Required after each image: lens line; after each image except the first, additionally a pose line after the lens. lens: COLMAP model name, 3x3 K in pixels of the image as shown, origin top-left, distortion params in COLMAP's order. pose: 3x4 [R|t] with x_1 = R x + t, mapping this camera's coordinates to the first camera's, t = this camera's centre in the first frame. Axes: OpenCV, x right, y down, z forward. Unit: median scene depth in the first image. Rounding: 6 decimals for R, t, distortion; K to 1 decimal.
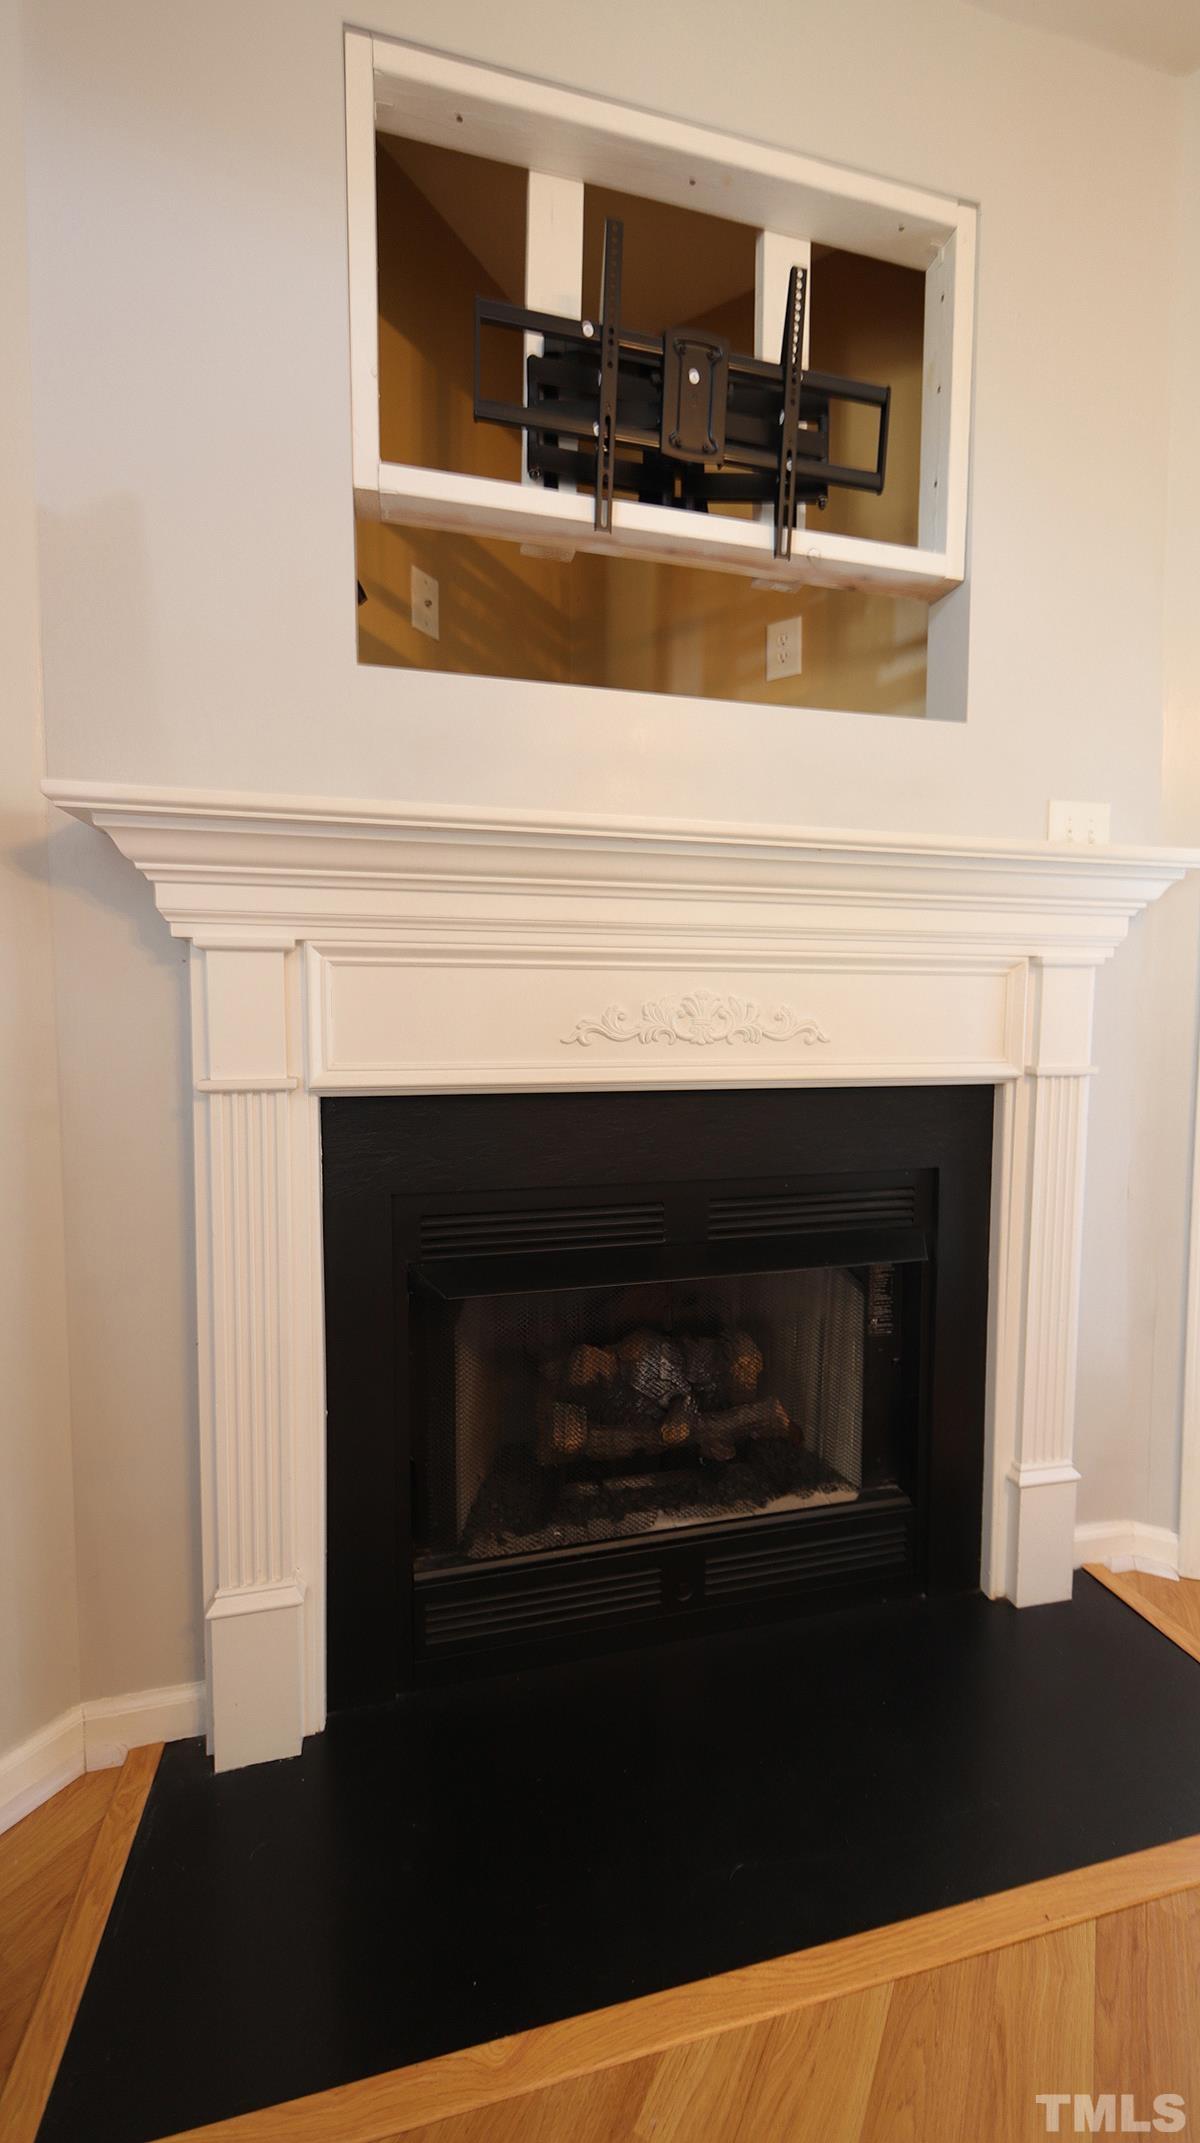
lens RADIAL K [[838.2, 0, 612.5], [0, 838.2, 1058.5], [0, 0, 1]] dist [0.003597, -0.000090]
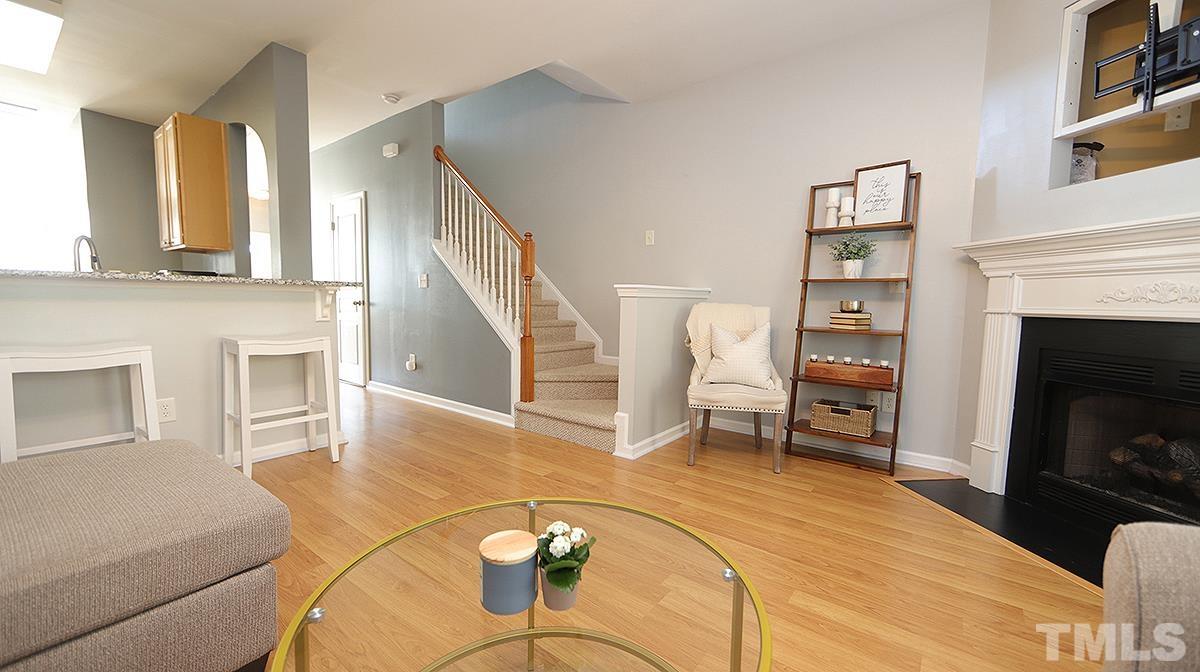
lens RADIAL K [[469.4, 0, 593.6], [0, 469.4, 342.9], [0, 0, 1]] dist [0.003597, -0.000090]
pose [[-0.136187, 0.081458, -0.987329, 1.697750], [-0.080103, 0.992445, 0.092929, 0.105097], [0.987439, 0.091743, -0.128634, -0.470654]]
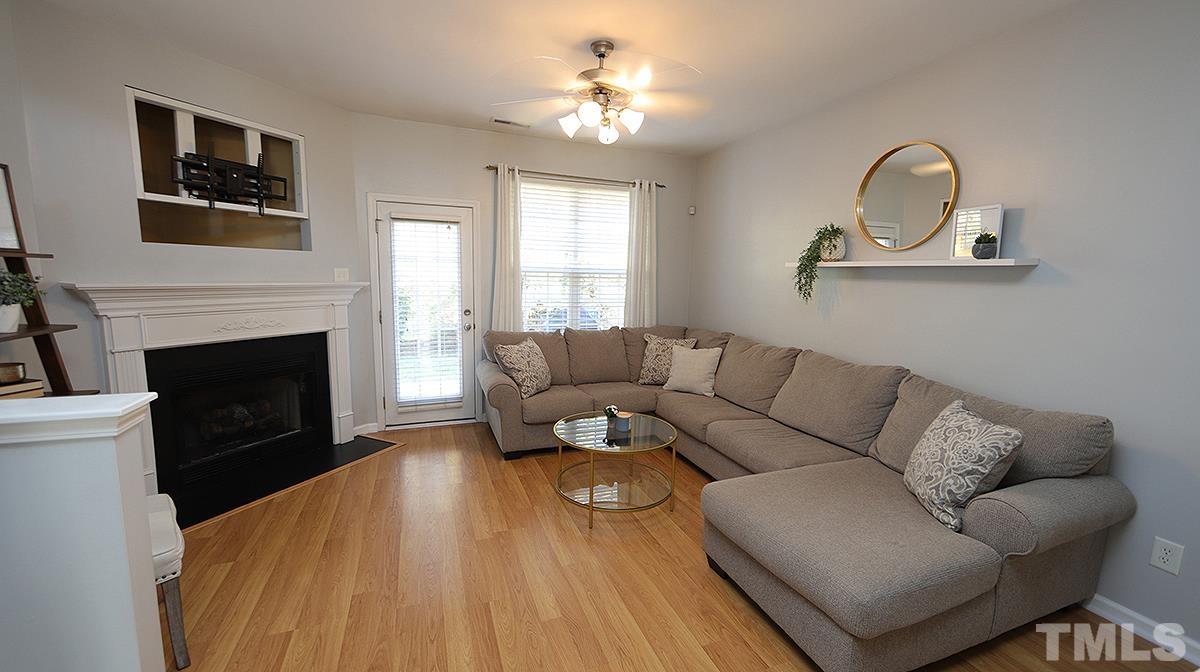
lens RADIAL K [[469.4, 0, 601.1], [0, 469.4, 336.2], [0, 0, 1]] dist [0.003597, -0.000090]
pose [[0.611681, -0.096052, 0.785252, -0.706460], [0.029582, 0.994685, 0.098627, -0.166625], [-0.790551, -0.037099, 0.611271, -1.929368]]
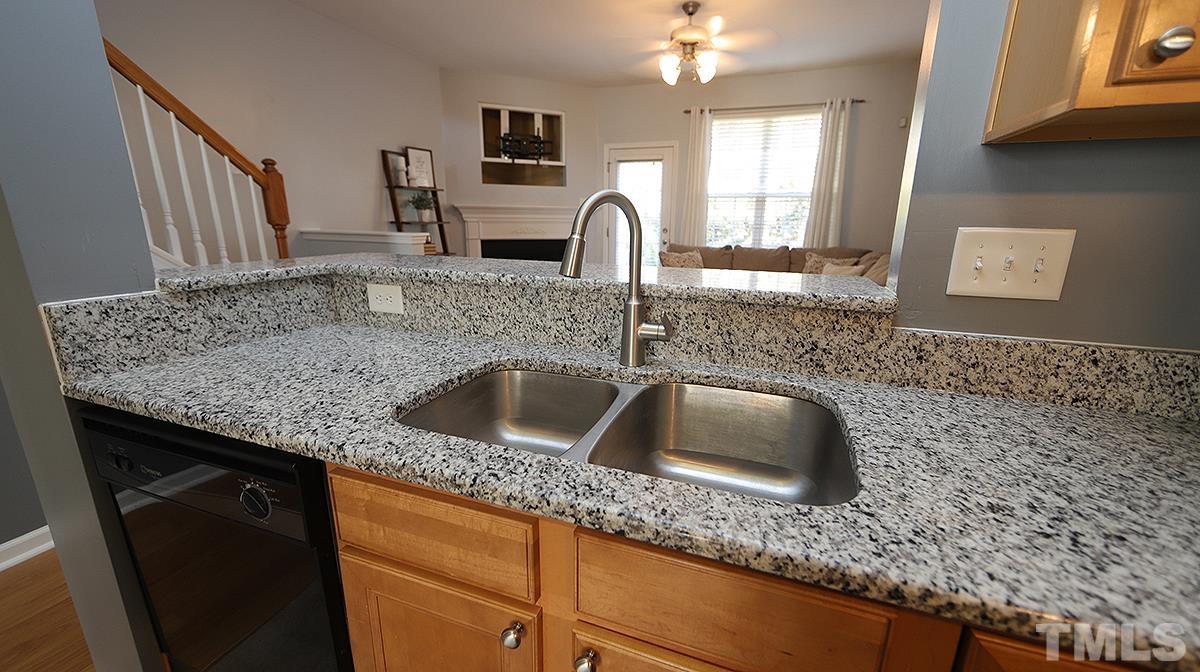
lens RADIAL K [[469.4, 0, 599.1], [0, 469.4, 331.8], [0, 0, 1]] dist [0.003597, -0.000090]
pose [[0.982837, -0.039365, 0.180225, -0.073873], [0.006480, 0.983731, 0.179533, 0.097877], [-0.184360, -0.175284, 0.967102, -3.361414]]
